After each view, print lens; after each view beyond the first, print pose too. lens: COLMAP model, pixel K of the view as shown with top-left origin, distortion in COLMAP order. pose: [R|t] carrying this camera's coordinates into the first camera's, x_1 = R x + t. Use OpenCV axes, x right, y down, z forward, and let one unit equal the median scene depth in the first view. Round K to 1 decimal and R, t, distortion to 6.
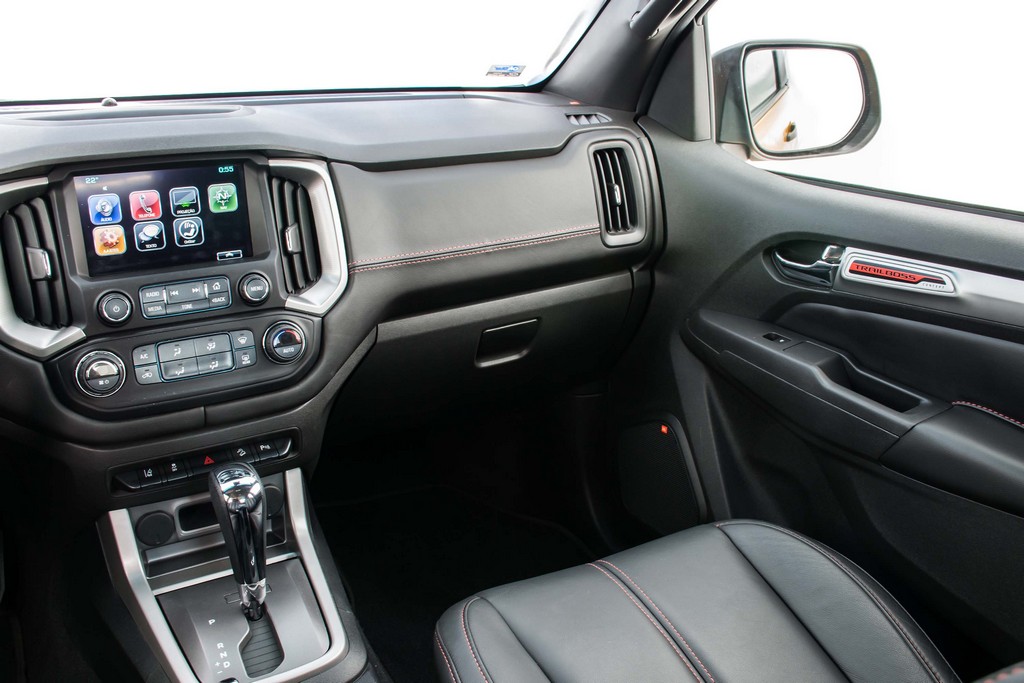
lens RADIAL K [[988.6, 0, 514.3], [0, 988.6, 344.0], [0, 0, 1]] dist [-0.019945, 0.000000]
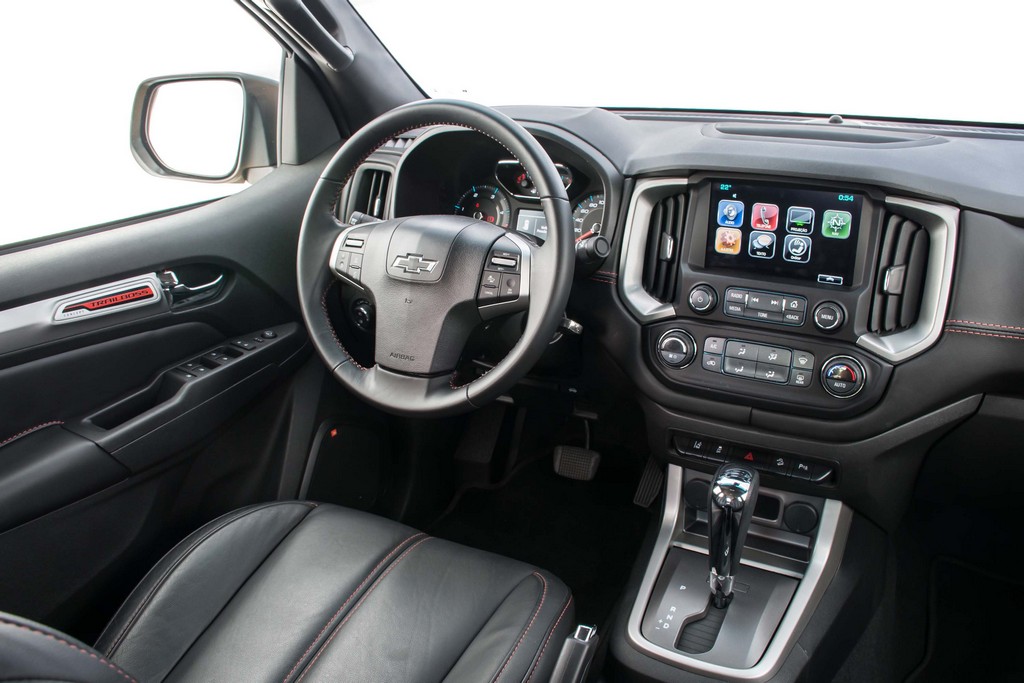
lens RADIAL K [[935.4, 0, 512.1], [0, 935.4, 344.6], [0, 0, 1]] dist [-0.060762, 0.000000]
pose [[0.510643, 0.294822, -0.807666, 0.335967], [-0.270475, 0.946764, 0.174590, -0.103048], [0.816142, 0.129300, 0.563200, 0.190421]]
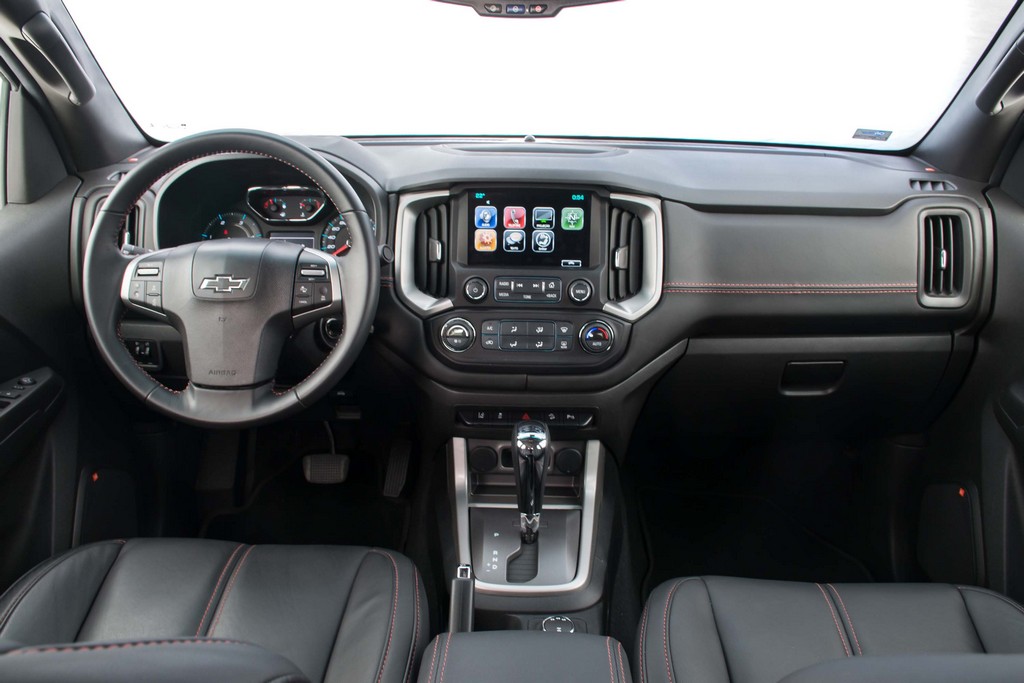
lens RADIAL K [[935.4, 0, 511.4], [0, 935.4, 341.3], [0, 0, 1]] dist [-0.060762, 0.000000]
pose [[0.851628, 0.172183, -0.495058, 0.258900], [-0.184539, 0.982525, 0.024270, -0.005742], [0.490586, 0.070688, 0.868521, -0.084702]]
